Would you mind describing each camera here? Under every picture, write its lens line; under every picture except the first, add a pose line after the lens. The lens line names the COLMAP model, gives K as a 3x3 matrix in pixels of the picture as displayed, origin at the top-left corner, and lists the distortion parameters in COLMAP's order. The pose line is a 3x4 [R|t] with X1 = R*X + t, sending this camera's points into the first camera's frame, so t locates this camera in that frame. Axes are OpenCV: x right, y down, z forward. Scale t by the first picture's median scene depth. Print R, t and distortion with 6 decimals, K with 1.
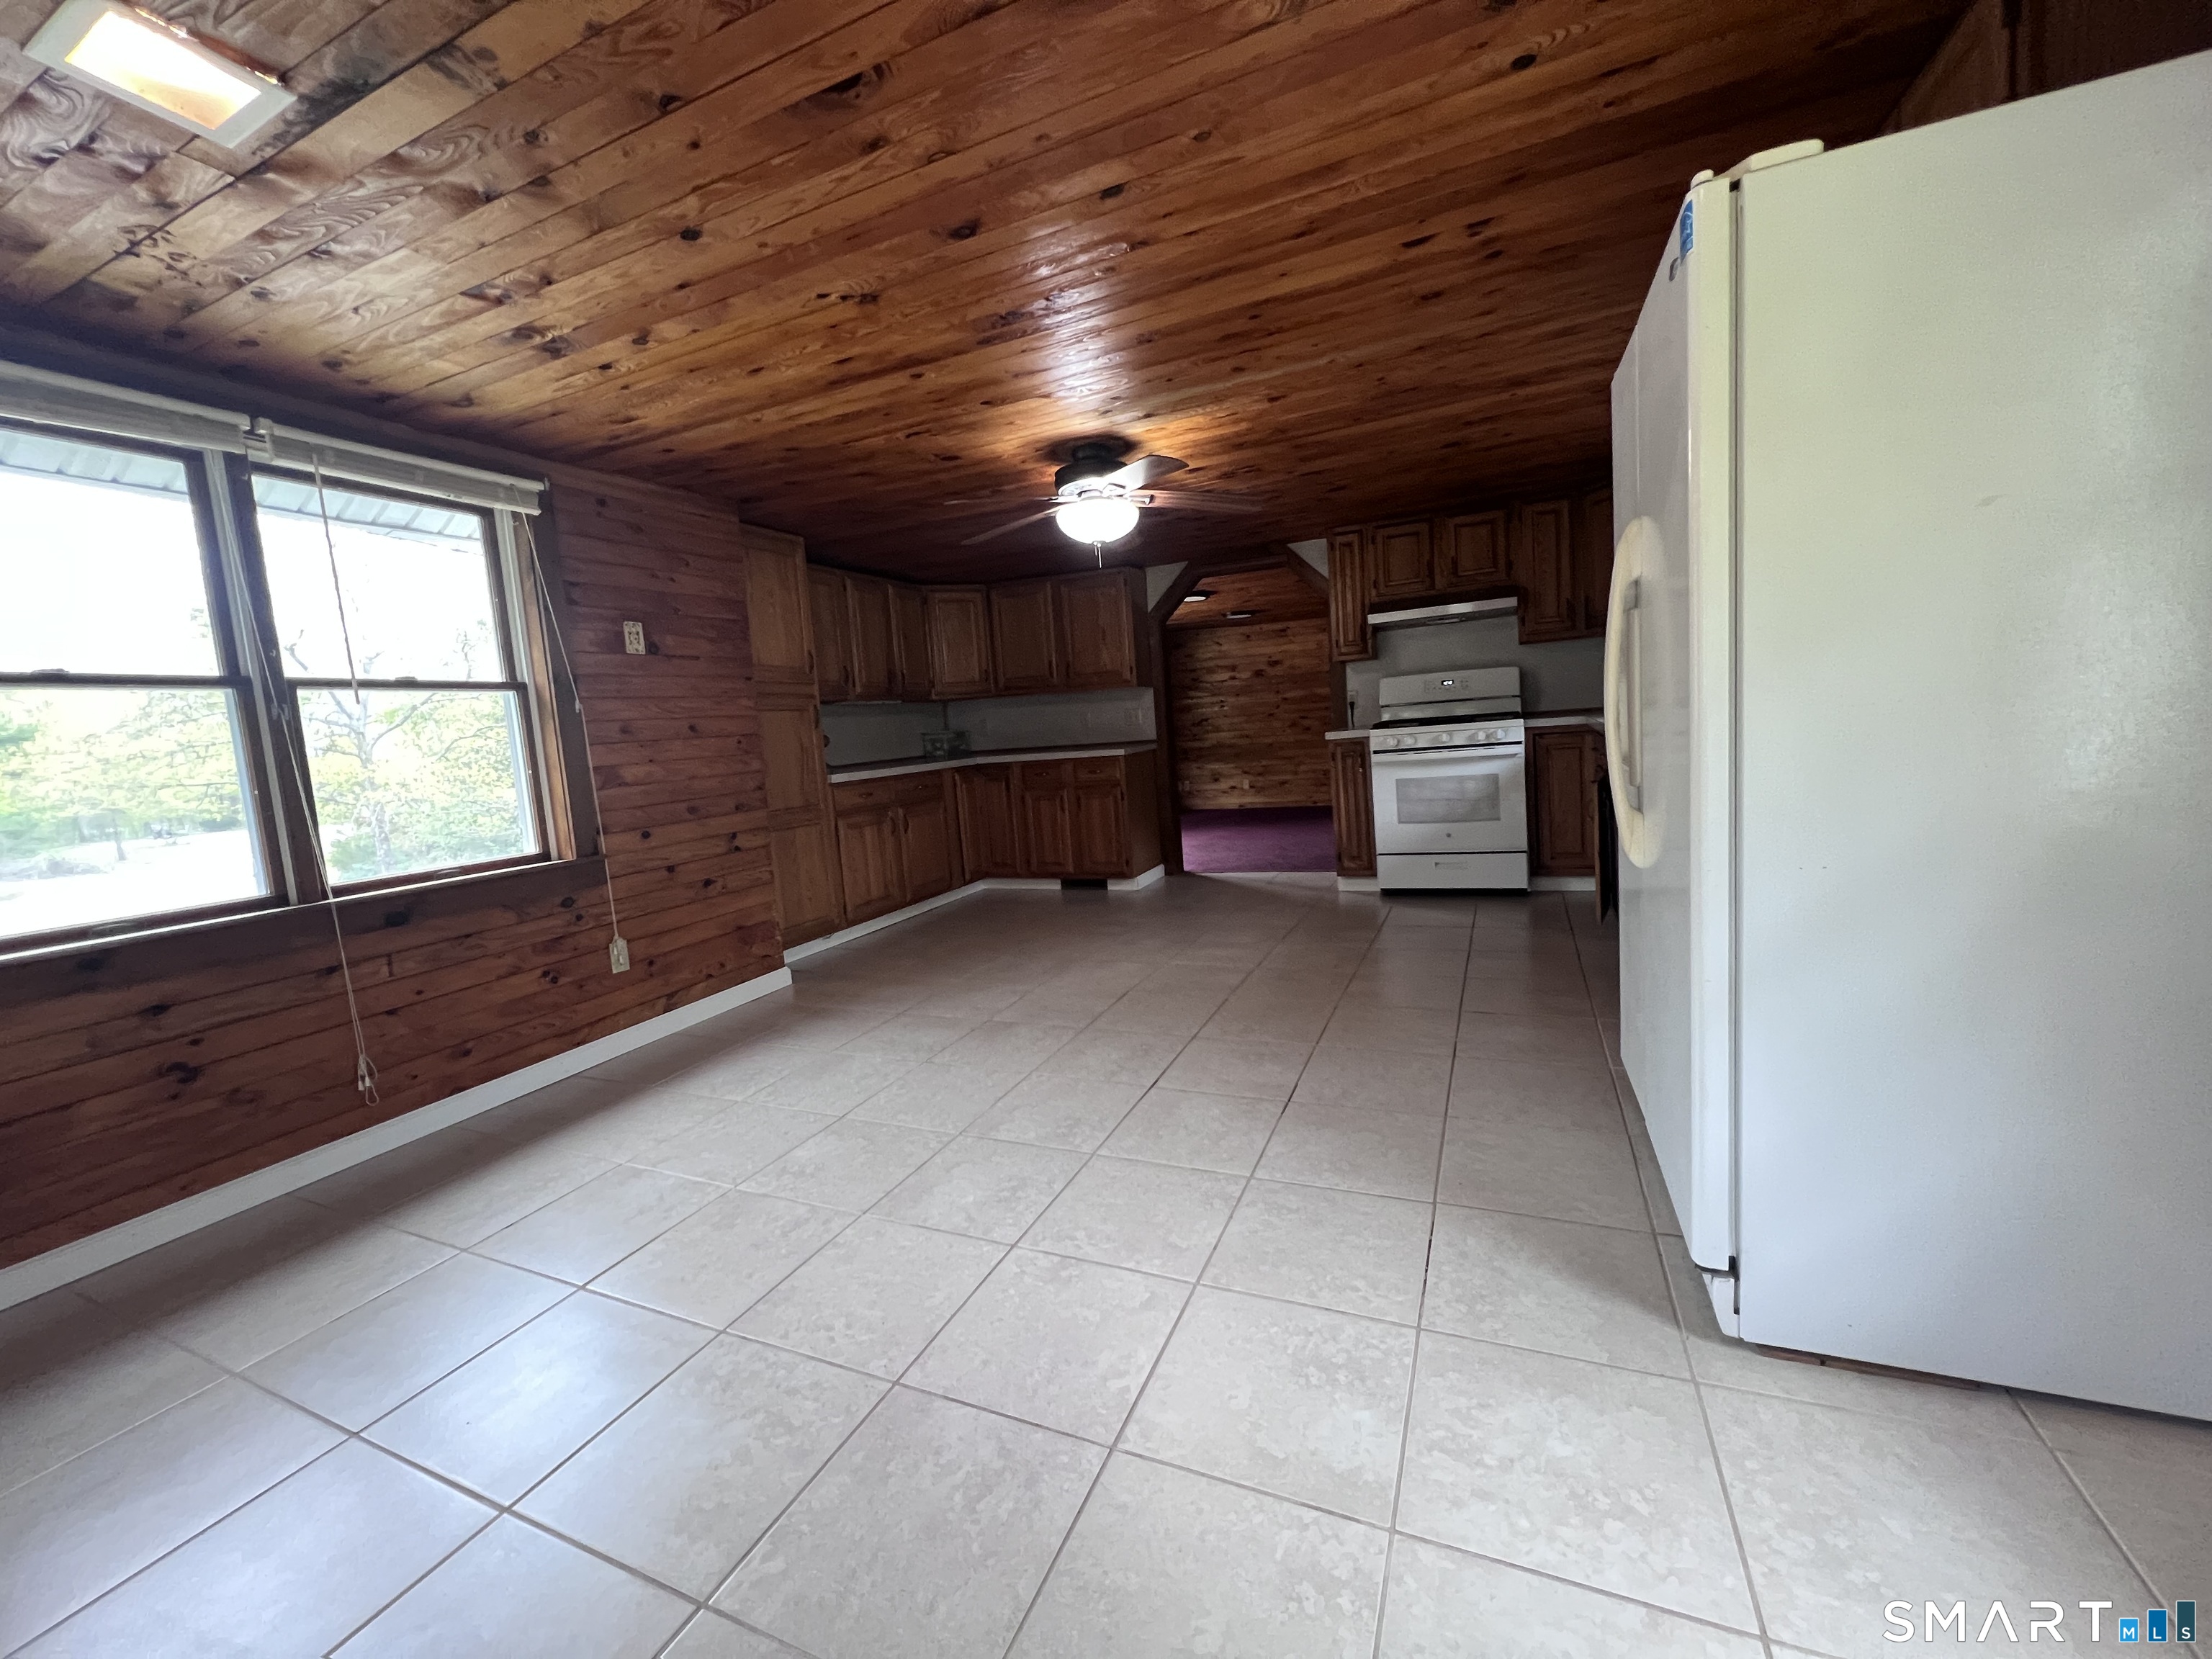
lens RADIAL K [[890.4, 0, 1111.4], [0, 890.4, 824.9], [0, 0, 1]] dist [0.001614, 0.000171]
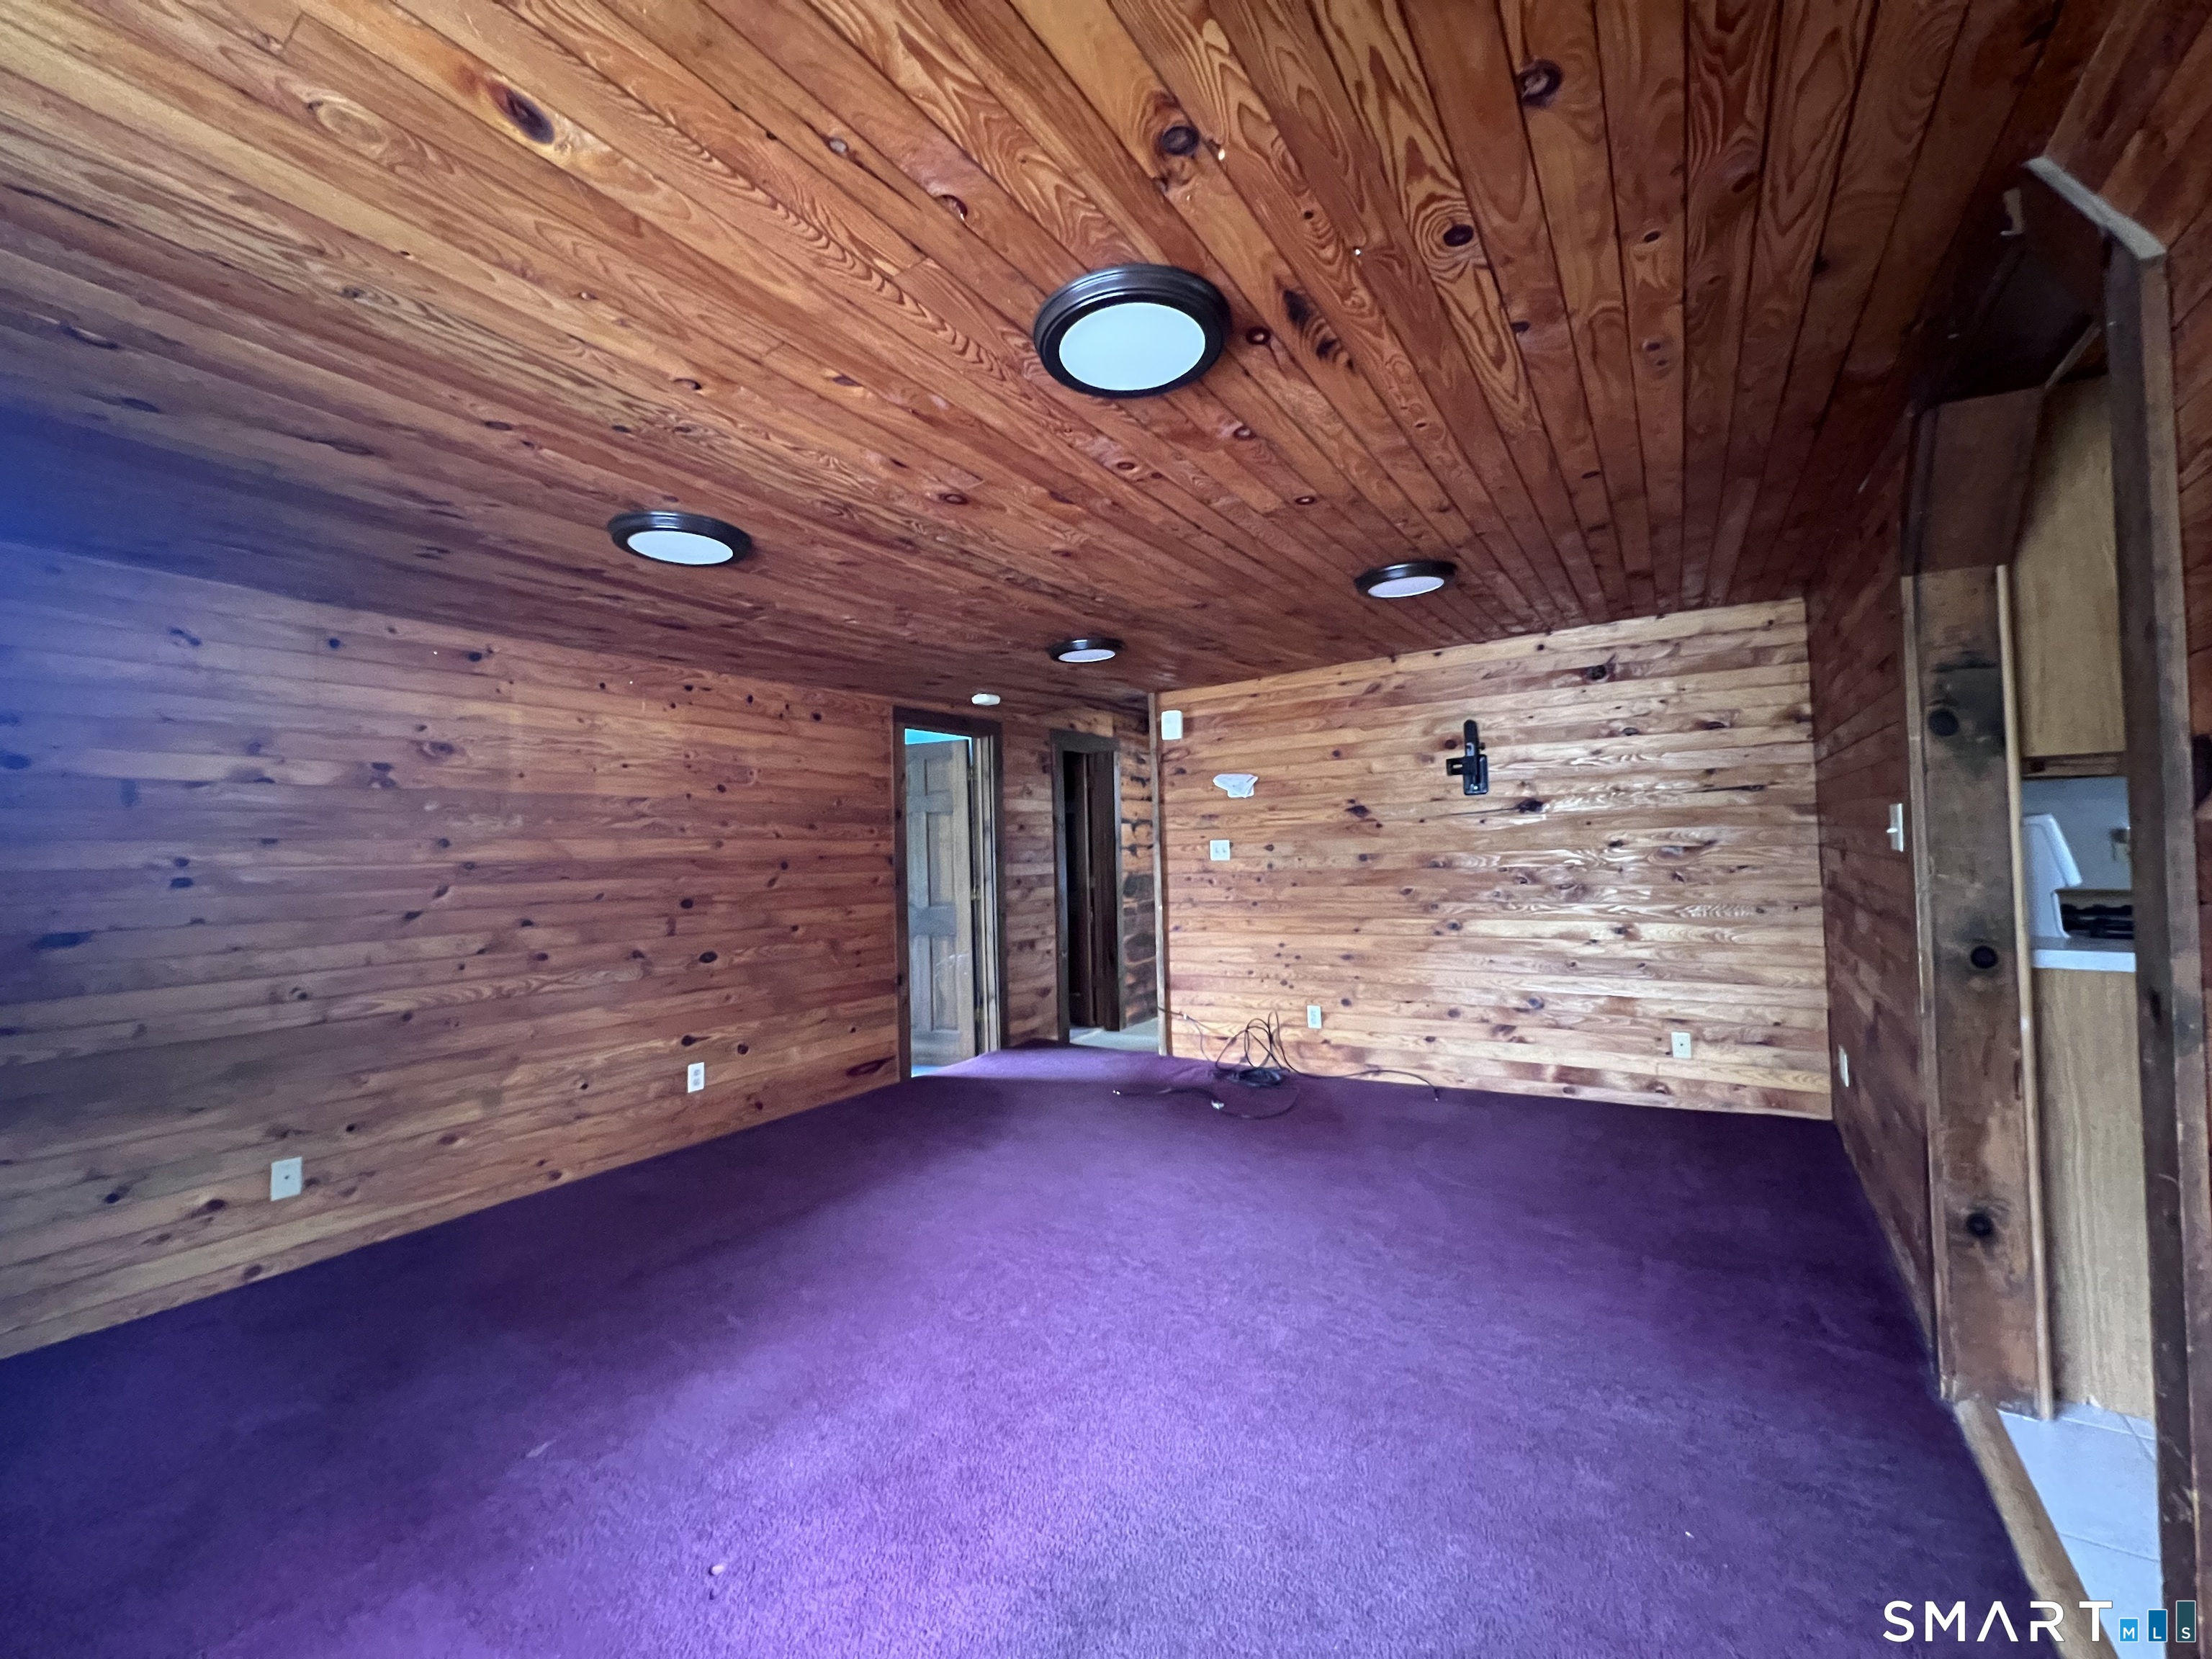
lens RADIAL K [[890.4, 0, 1101.6], [0, 890.4, 823.9], [0, 0, 1]] dist [0.001614, 0.000171]
pose [[0.170286, 0.102743, 0.980024, -0.168298], [0.129568, 0.983580, -0.125629, -0.182034], [-0.976839, 0.148373, 0.154178, 1.525083]]
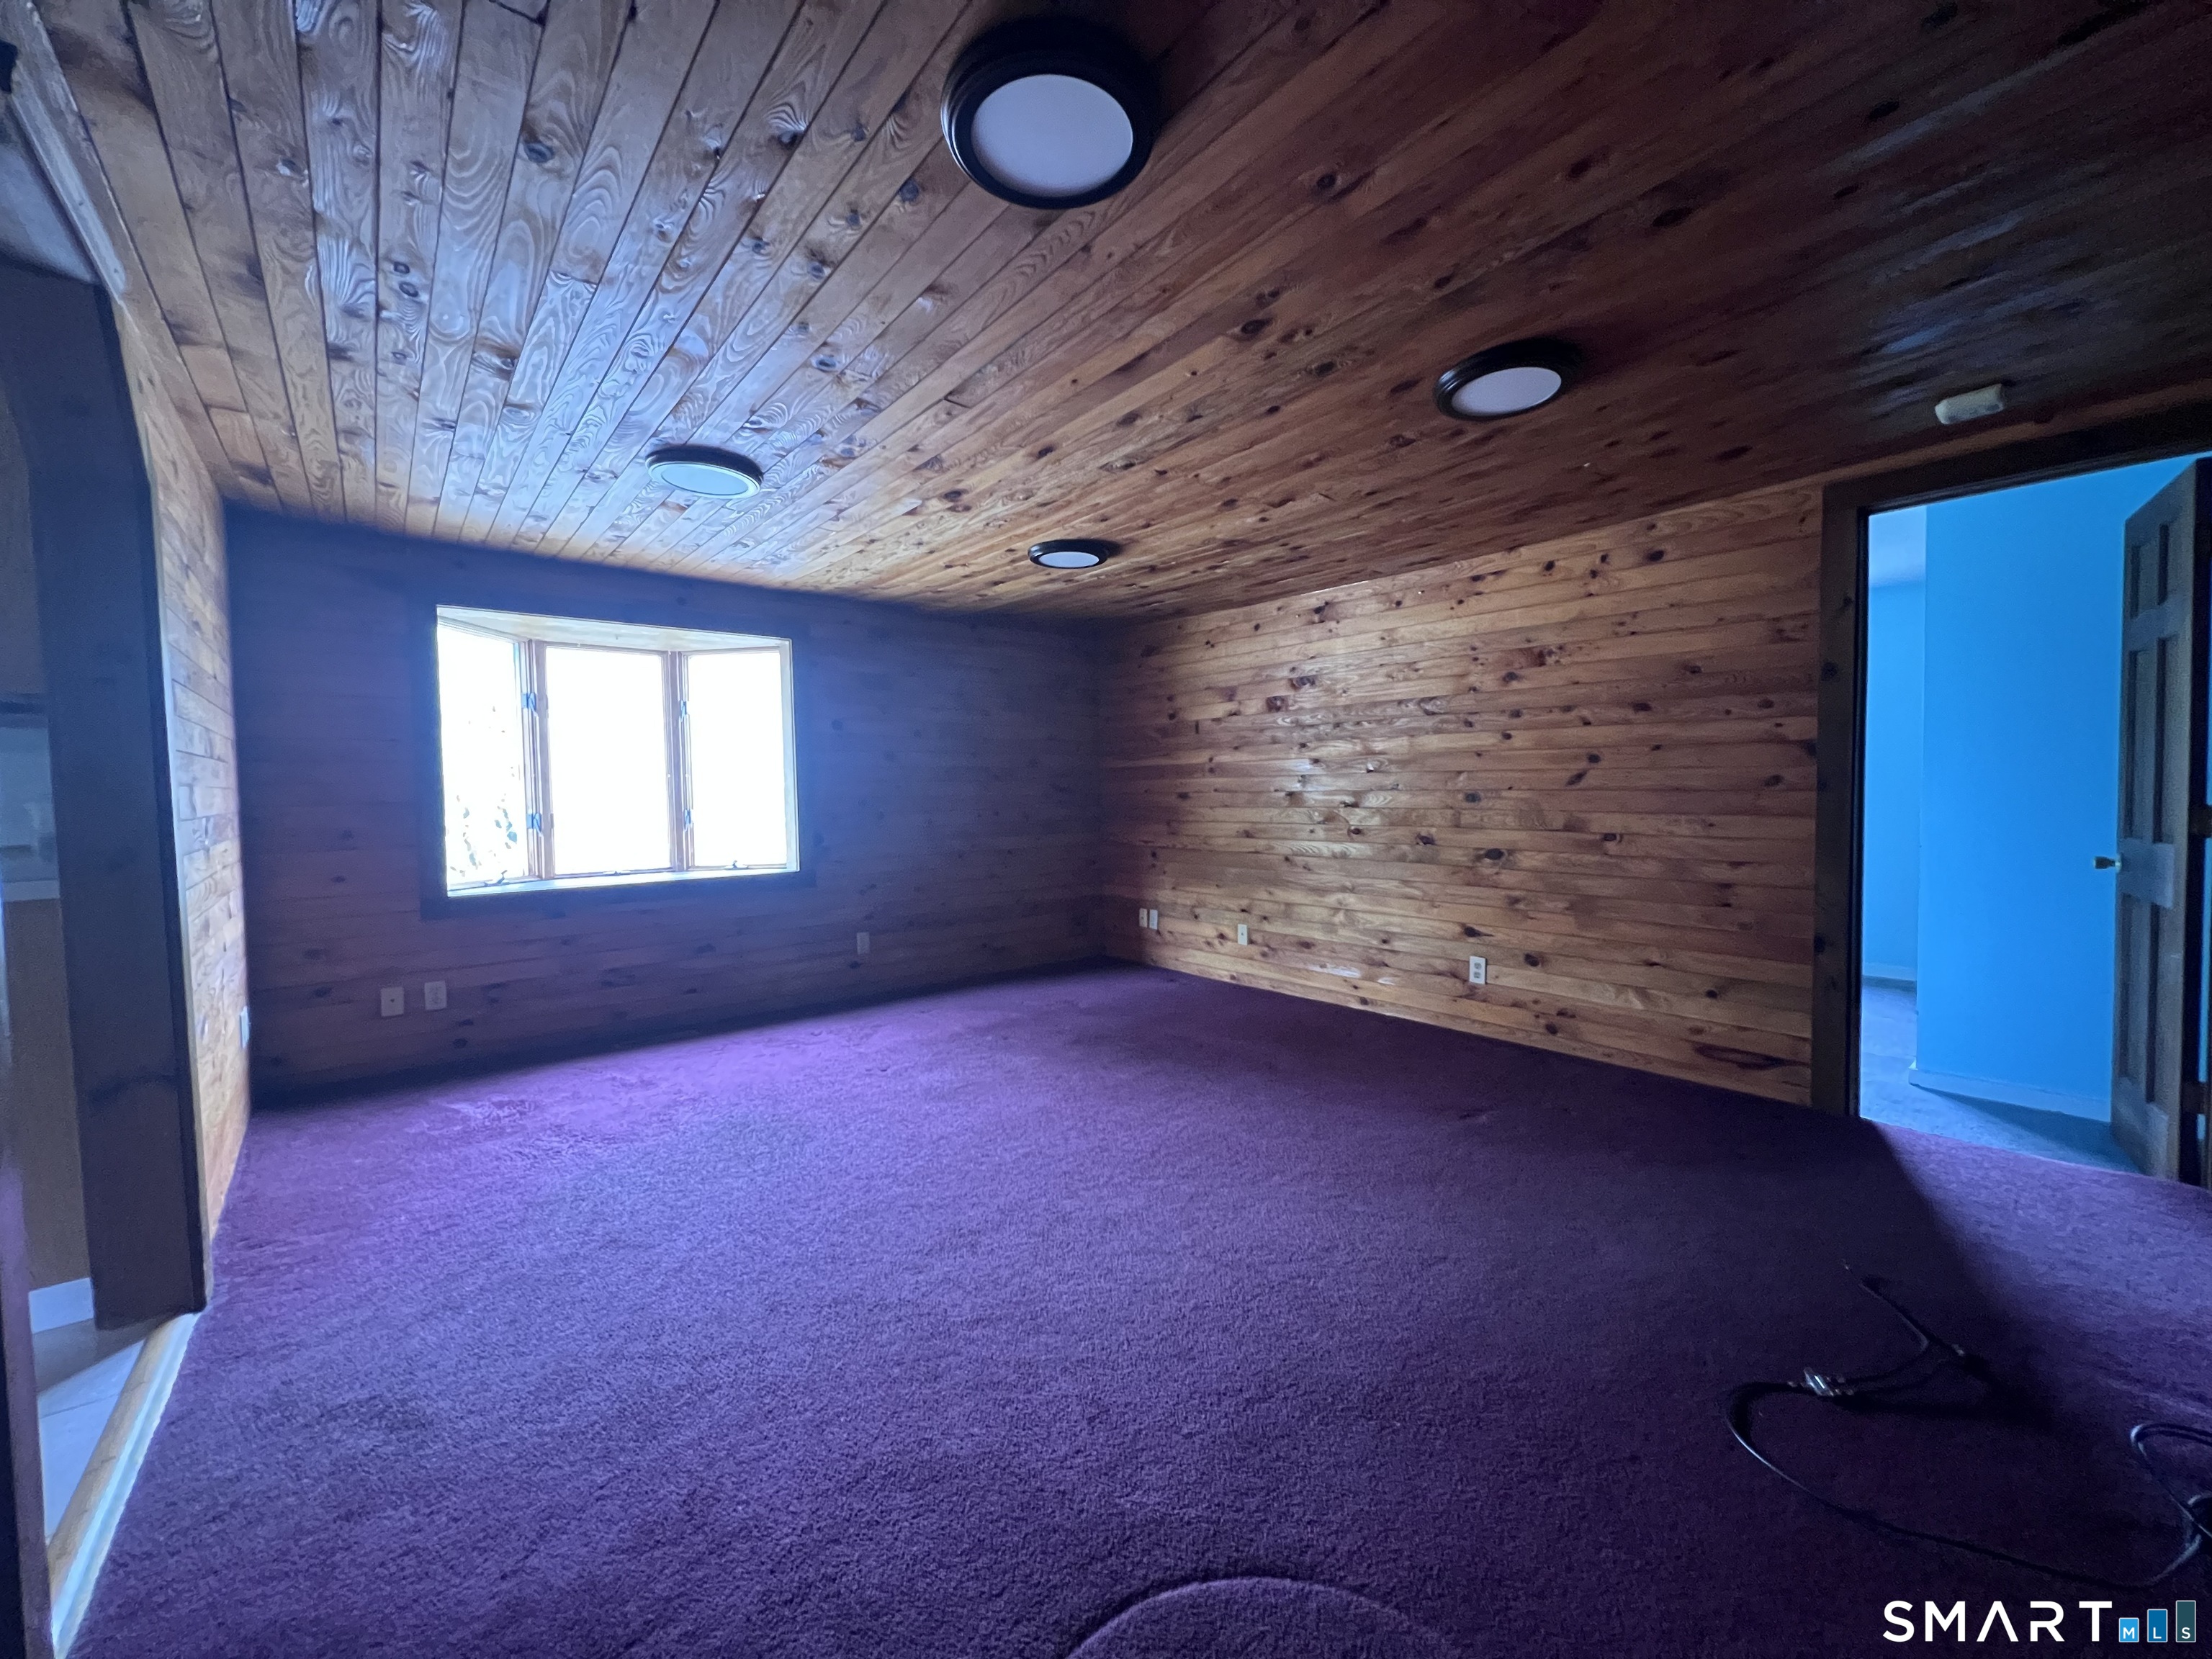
lens RADIAL K [[890.4, 0, 1107.1], [0, 890.4, 826.3], [0, 0, 1]] dist [0.001614, 0.000171]
pose [[0.890086, 0.081900, -0.448373, 0.636366], [-0.106477, 0.993868, -0.029832, -0.175422], [0.443180, 0.074294, 0.893349, 1.155901]]
